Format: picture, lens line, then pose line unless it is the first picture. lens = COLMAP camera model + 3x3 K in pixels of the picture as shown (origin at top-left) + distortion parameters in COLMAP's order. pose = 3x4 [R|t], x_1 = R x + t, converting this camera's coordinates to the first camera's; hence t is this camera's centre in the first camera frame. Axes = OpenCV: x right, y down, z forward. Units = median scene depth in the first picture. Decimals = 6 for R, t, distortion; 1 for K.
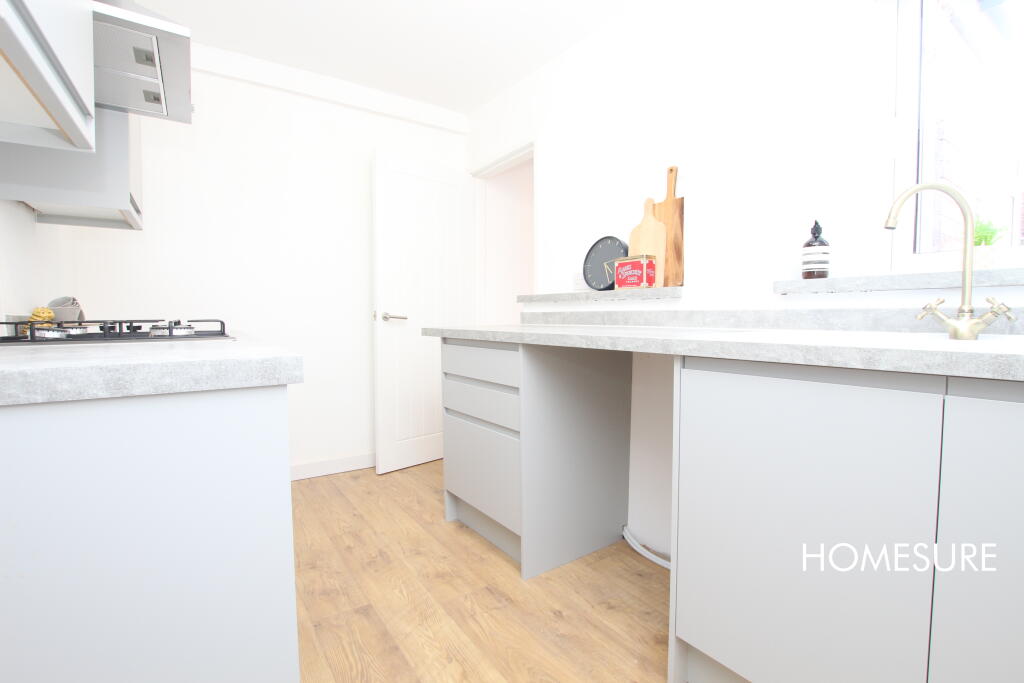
lens RADIAL K [[479.3, 0, 508.5], [0, 479.3, 340.1], [0, 0, 1]] dist [-0.005371, -0.000337]
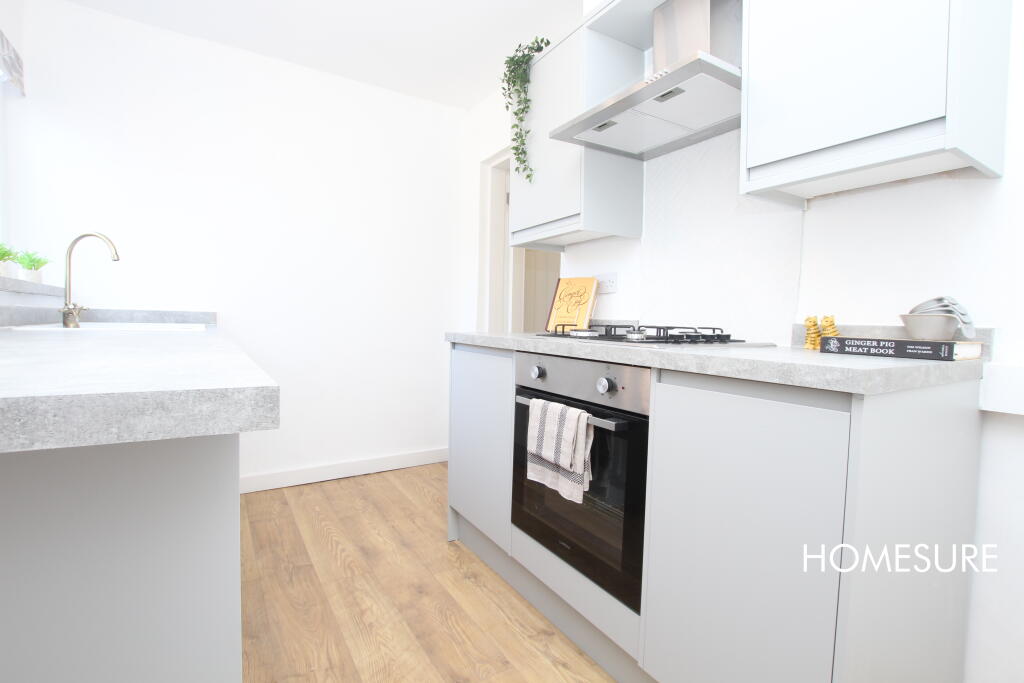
lens RADIAL K [[479.3, 0, 515.4], [0, 479.3, 339.8], [0, 0, 1]] dist [-0.005371, -0.000337]
pose [[-0.999817, -0.004851, 0.018489, -0.451817], [-0.003482, 0.997301, 0.073333, -0.081889], [-0.018795, 0.073256, -0.997136, 1.941026]]
